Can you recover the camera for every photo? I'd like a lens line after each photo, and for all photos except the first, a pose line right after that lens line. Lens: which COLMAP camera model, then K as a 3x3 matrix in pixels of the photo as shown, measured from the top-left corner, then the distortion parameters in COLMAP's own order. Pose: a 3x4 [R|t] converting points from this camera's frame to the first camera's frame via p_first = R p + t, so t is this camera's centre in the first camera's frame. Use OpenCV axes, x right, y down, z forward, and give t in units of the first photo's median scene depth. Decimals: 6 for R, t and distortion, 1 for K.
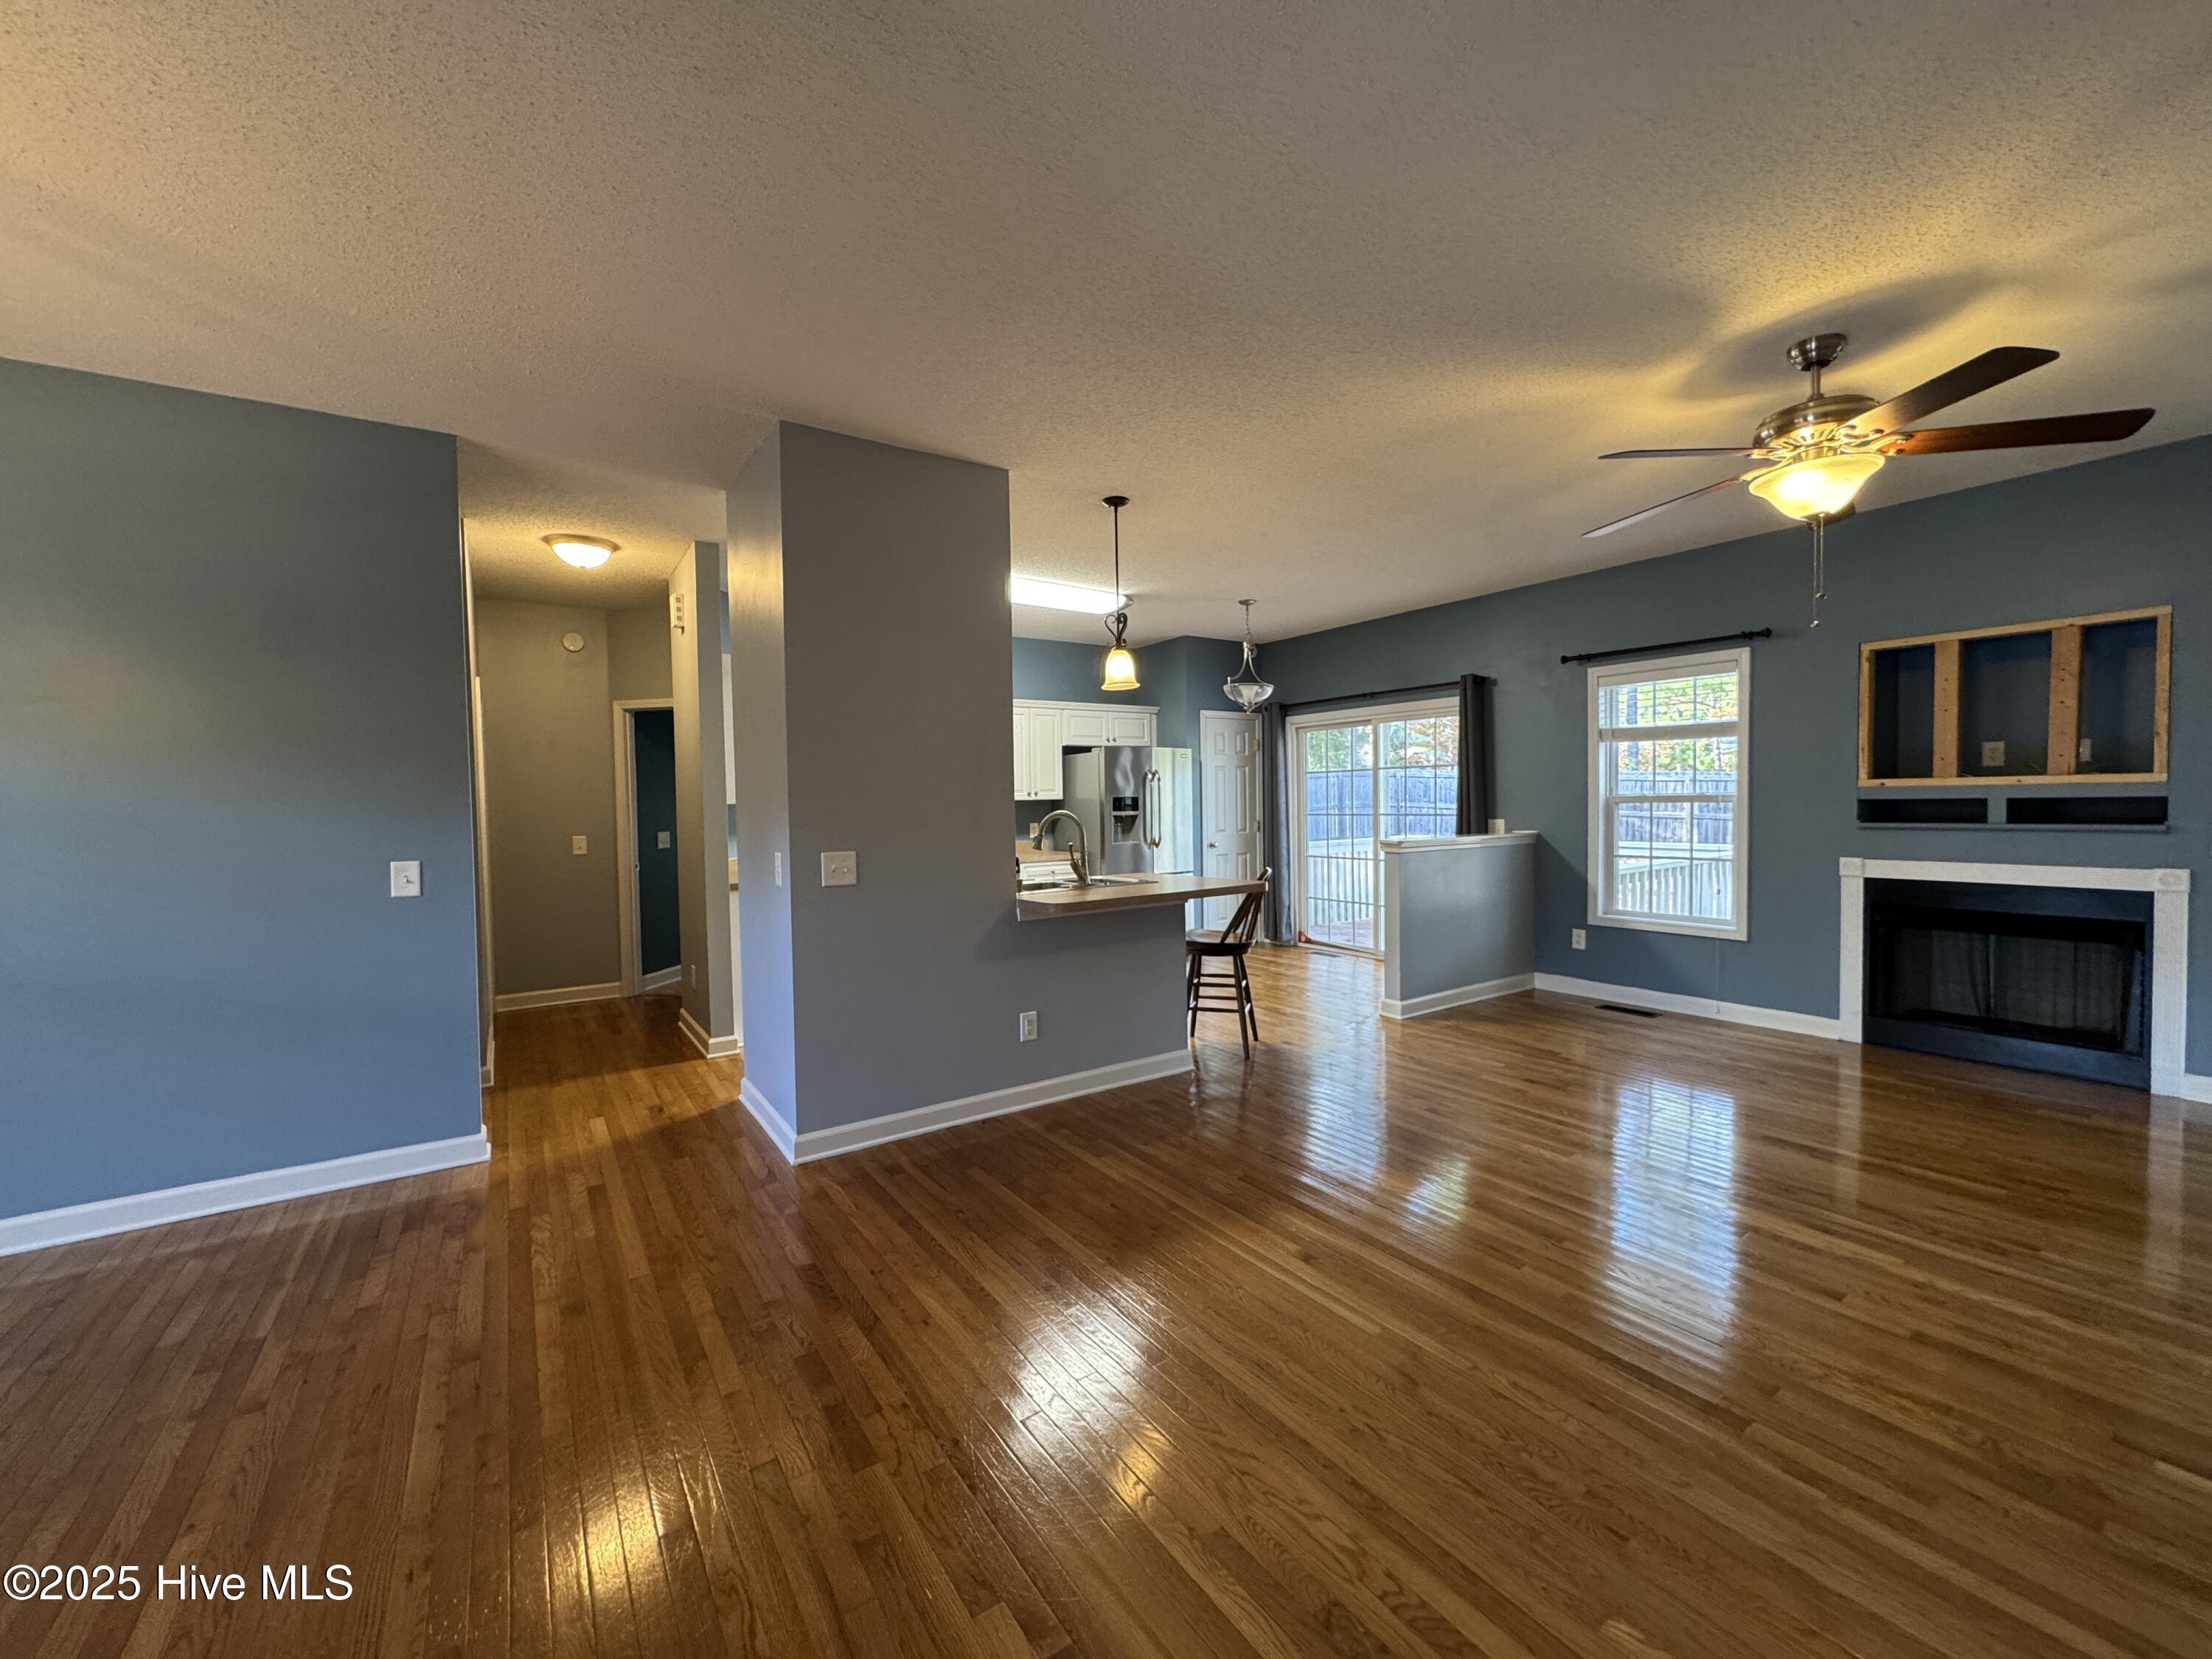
lens RADIAL K [[883.8, 0, 1094.1], [0, 883.8, 831.7], [0, 0, 1]] dist [-0.007153, 0.000201]
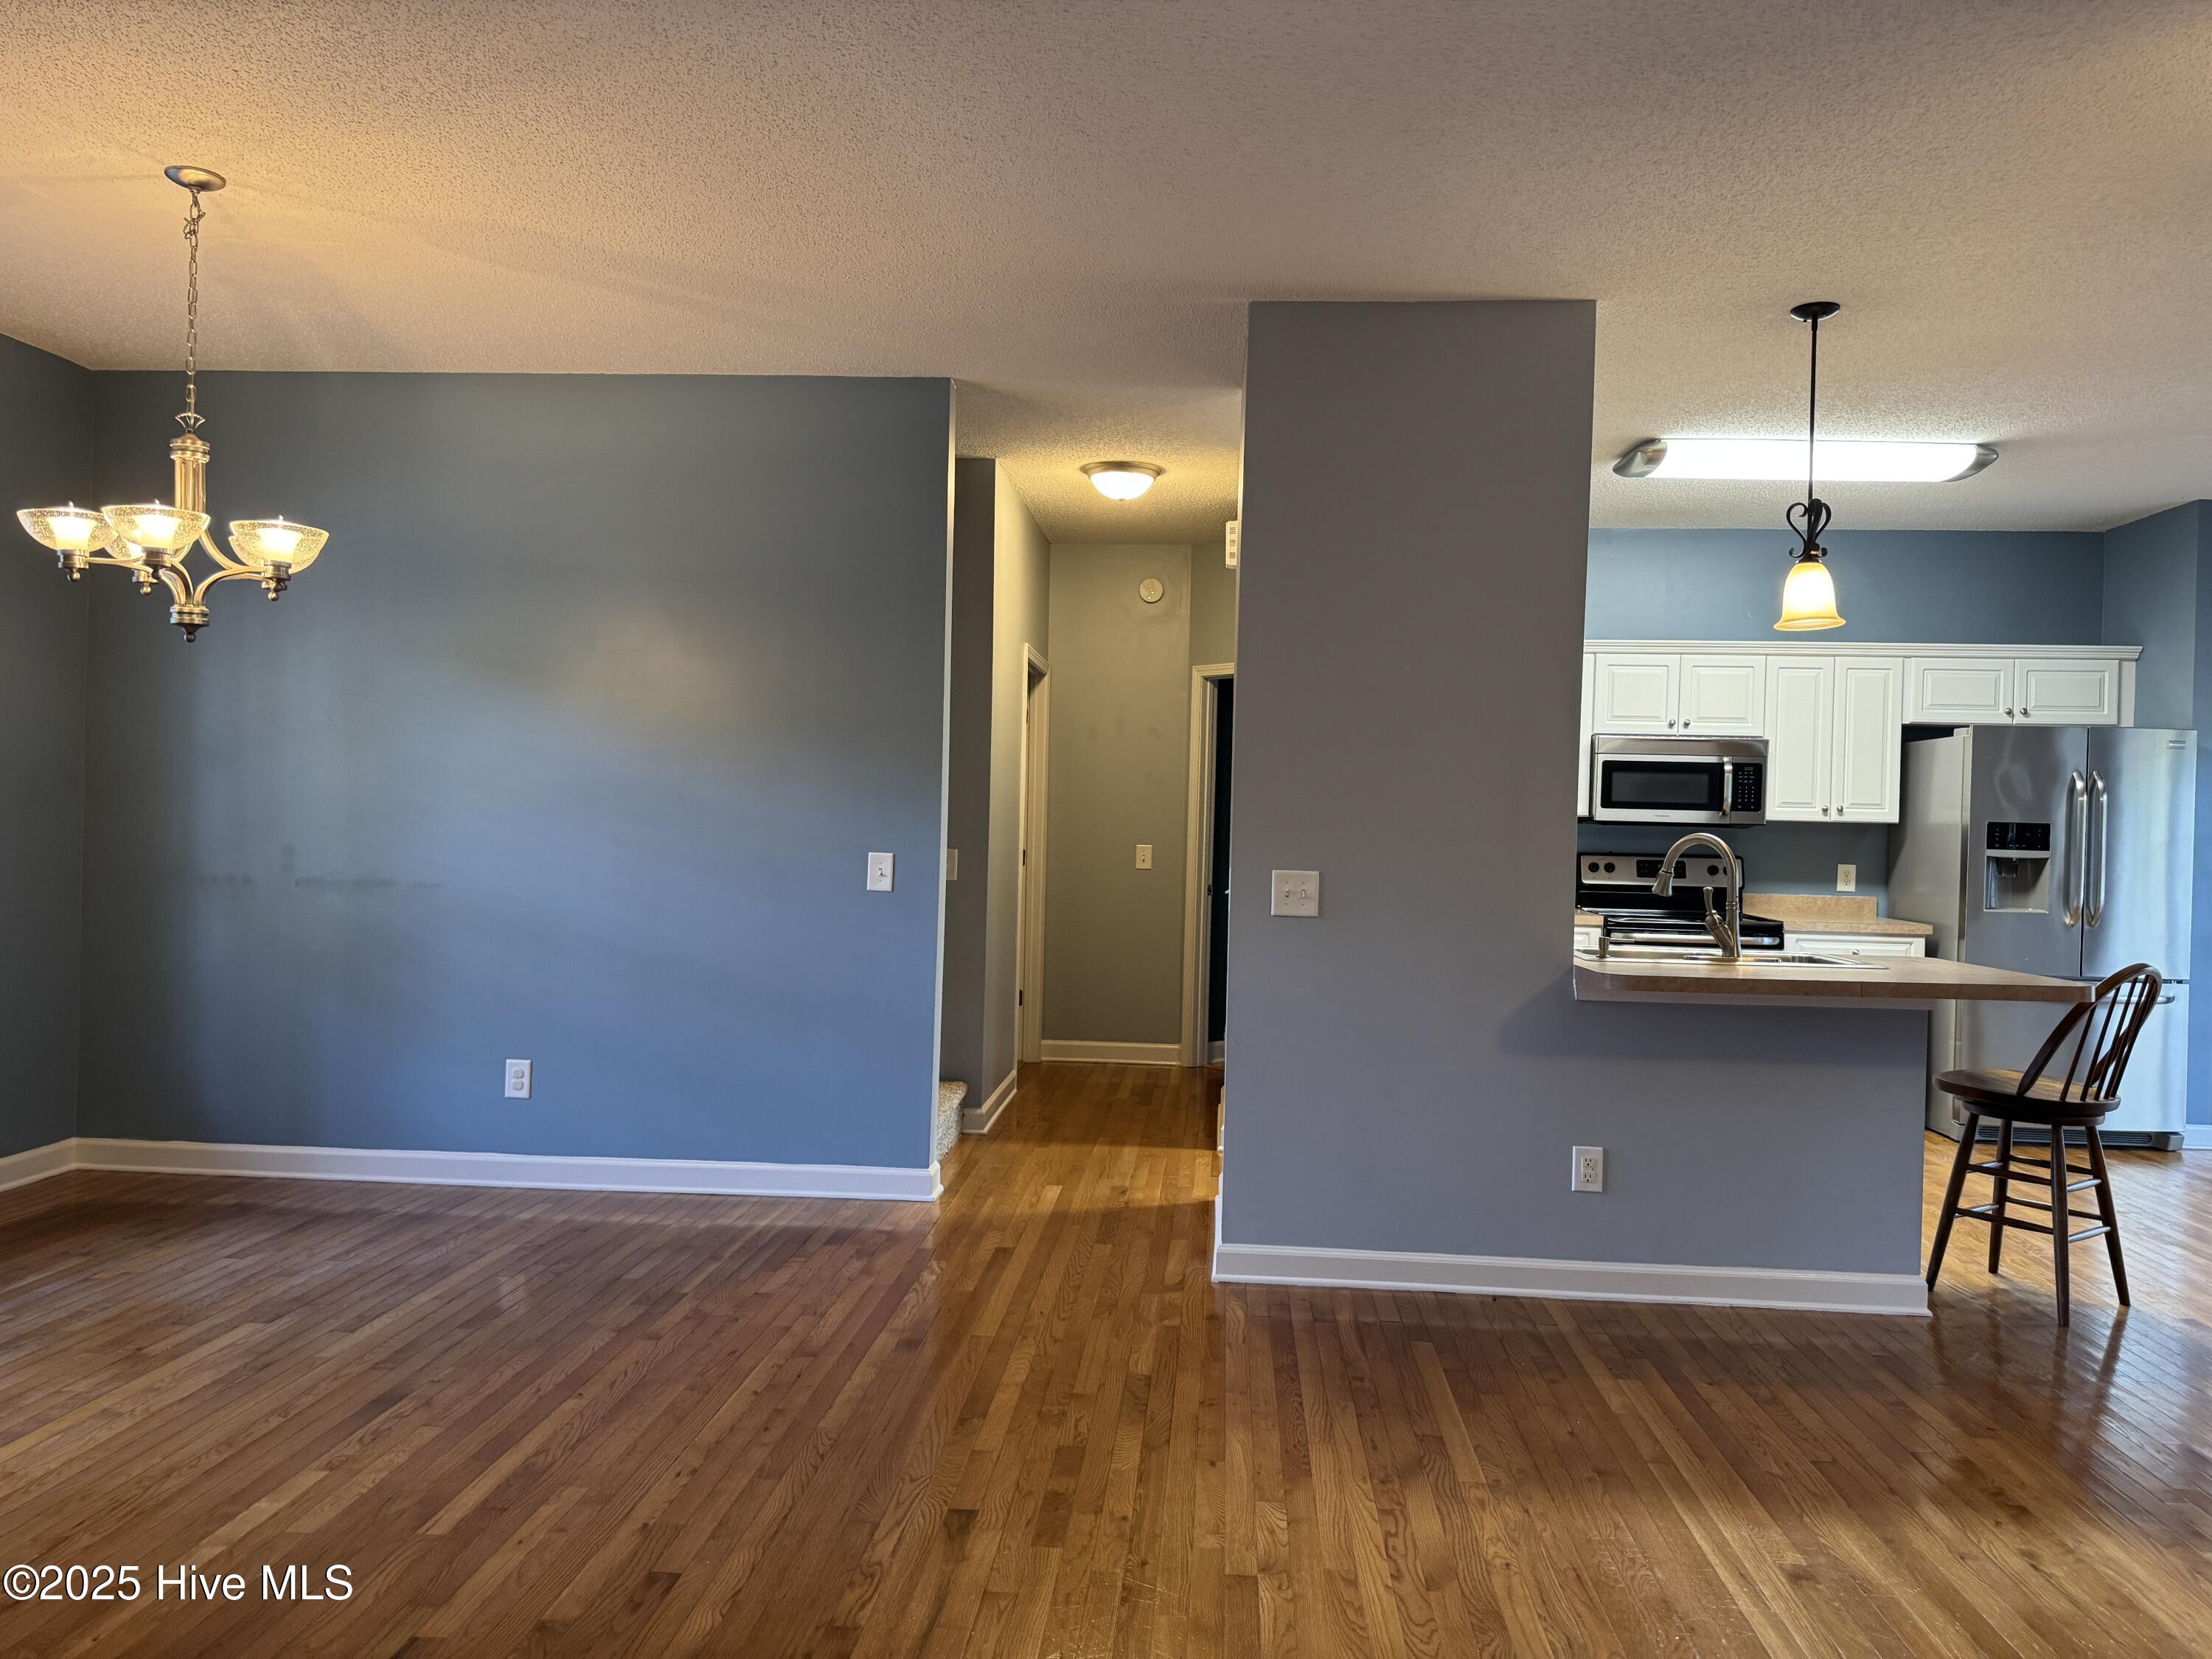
lens RADIAL K [[1560.6, 0, 1106.0], [0, 1560.6, 829.5], [0, 0, 1]] dist [0.122141, -0.210531]
pose [[0.780870, 0.041594, -0.623307, 0.412638], [-0.059514, 0.998196, -0.007948, 0.008449], [0.621852, 0.043302, 0.781937, -0.128618]]
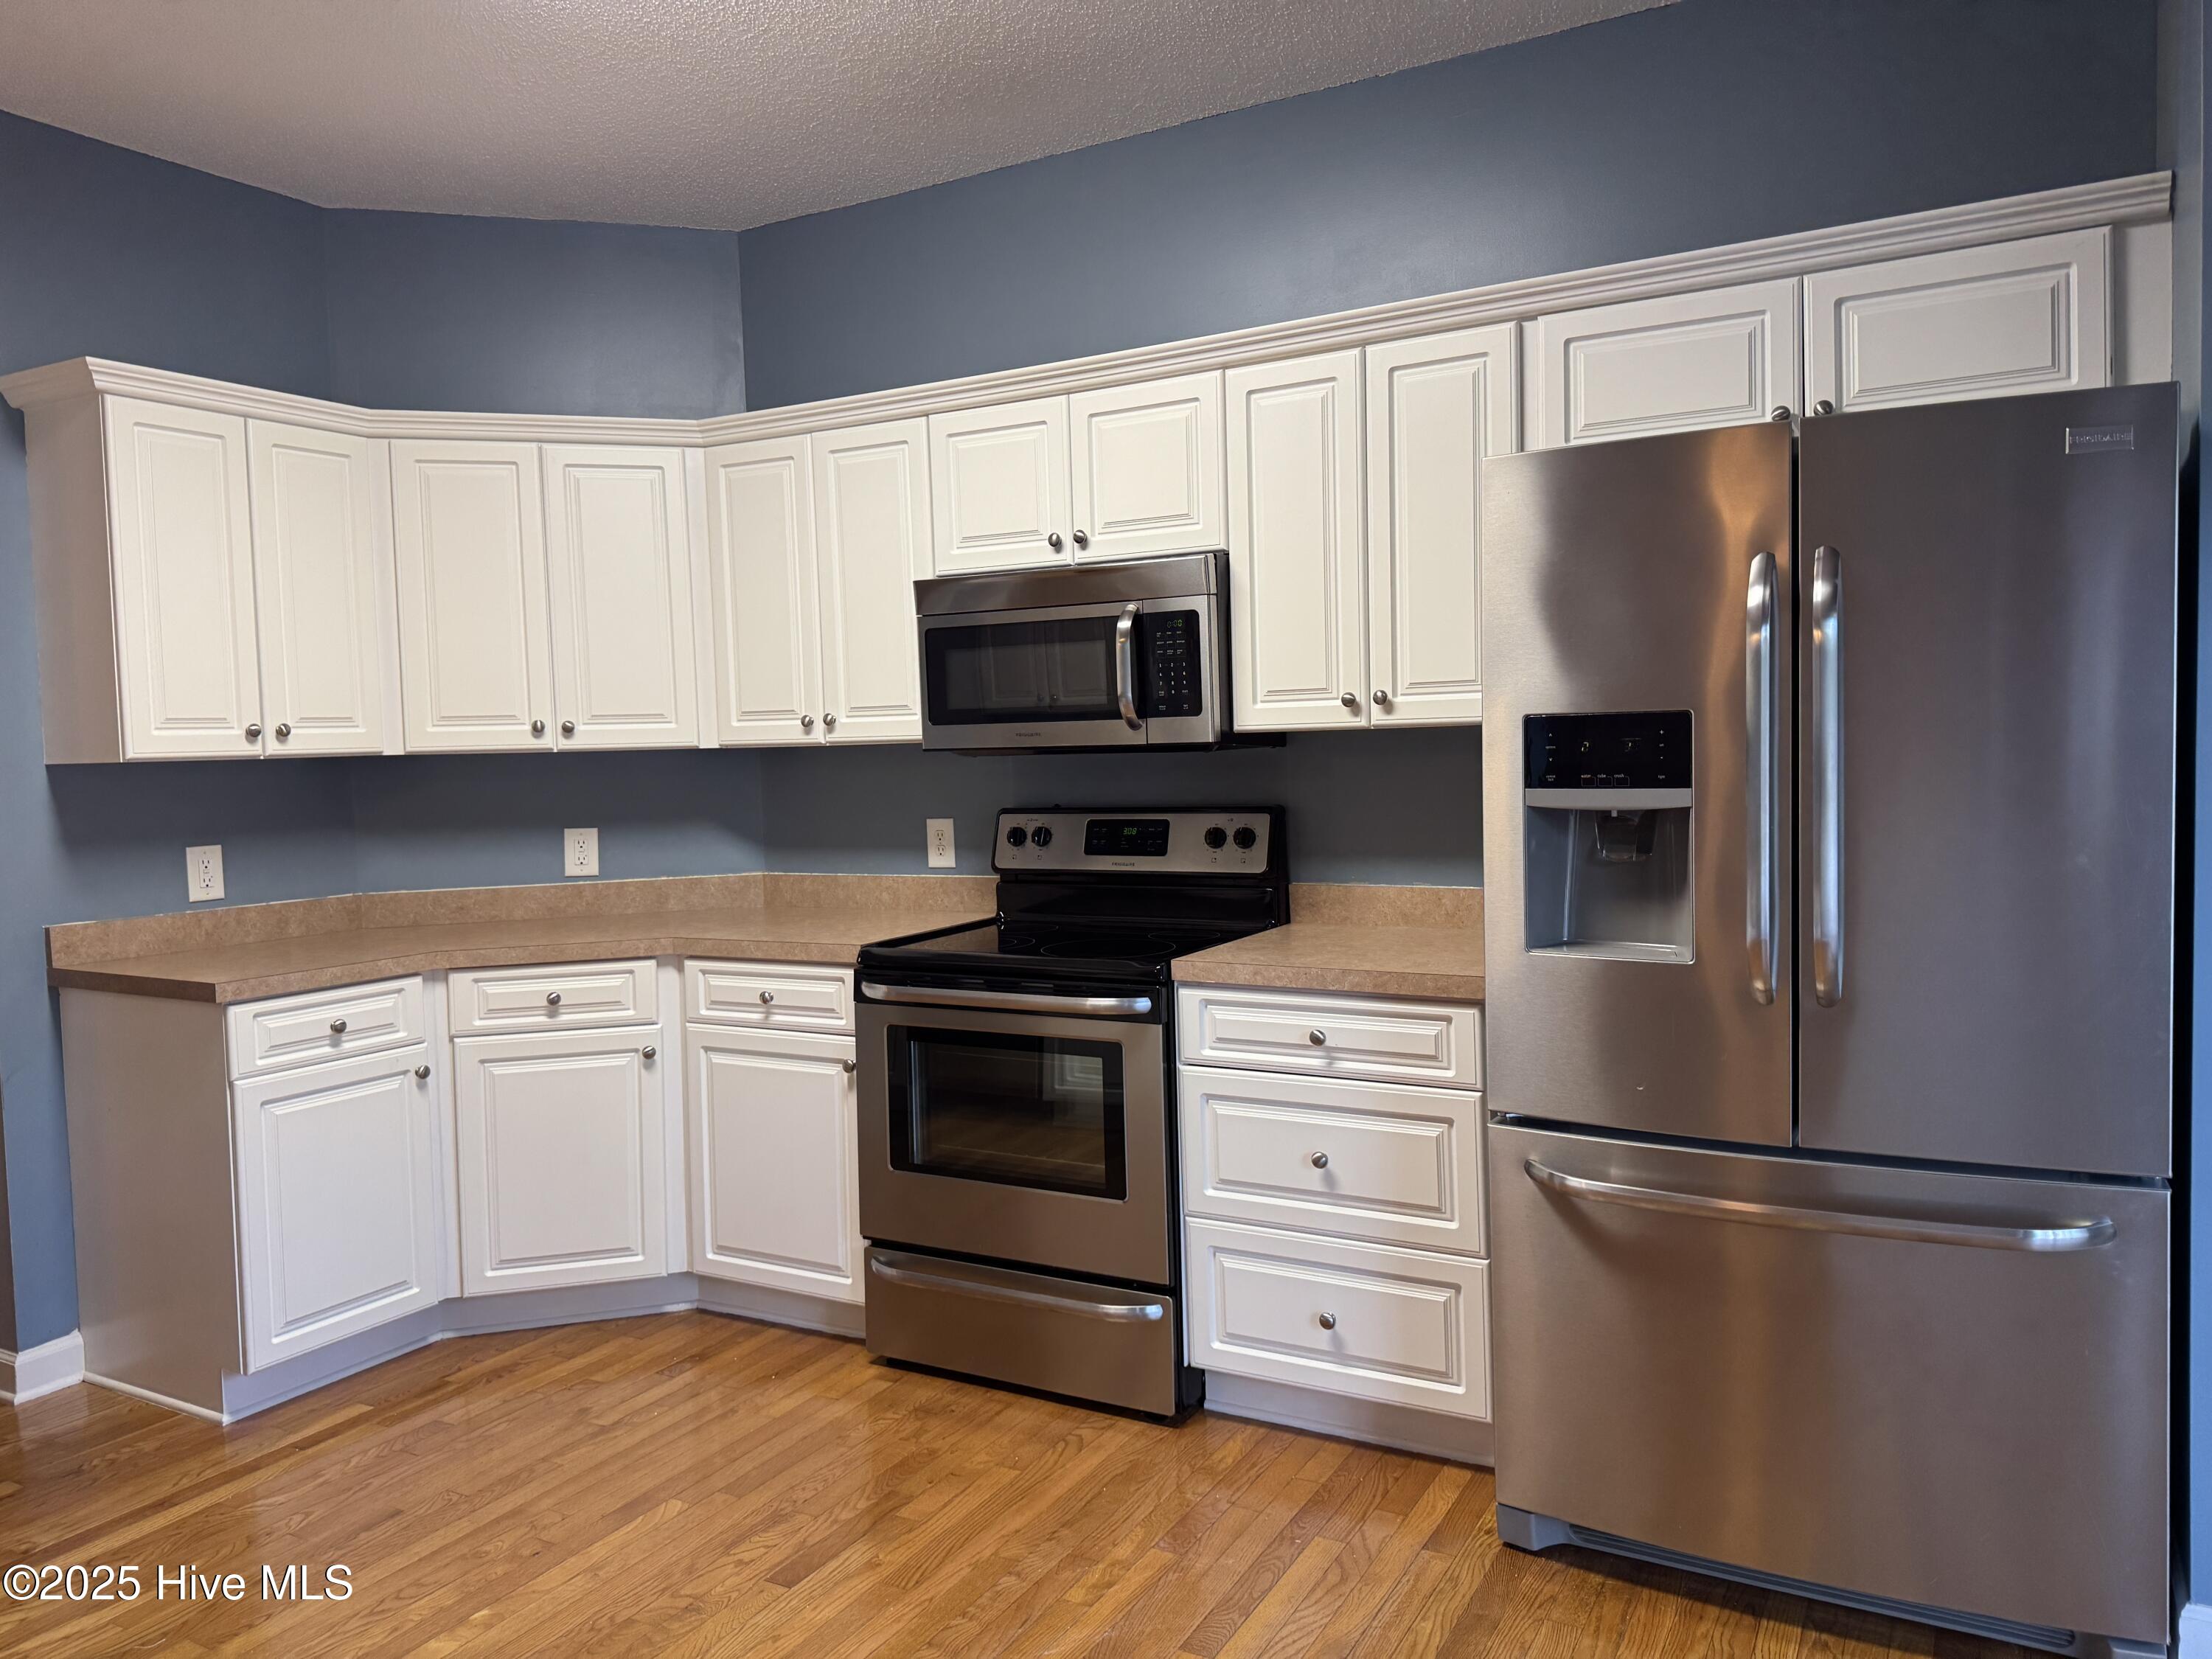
lens RADIAL K [[1532.1, 0, 1066.3], [0, 1532.1, 826.8], [0, 0, 1]] dist [0.032831, -0.042761]
pose [[0.443302, 0.053564, -0.894771, 0.582000], [-0.013361, 0.998497, 0.053154, -0.063971], [0.896273, -0.011609, 0.443351, 1.566976]]
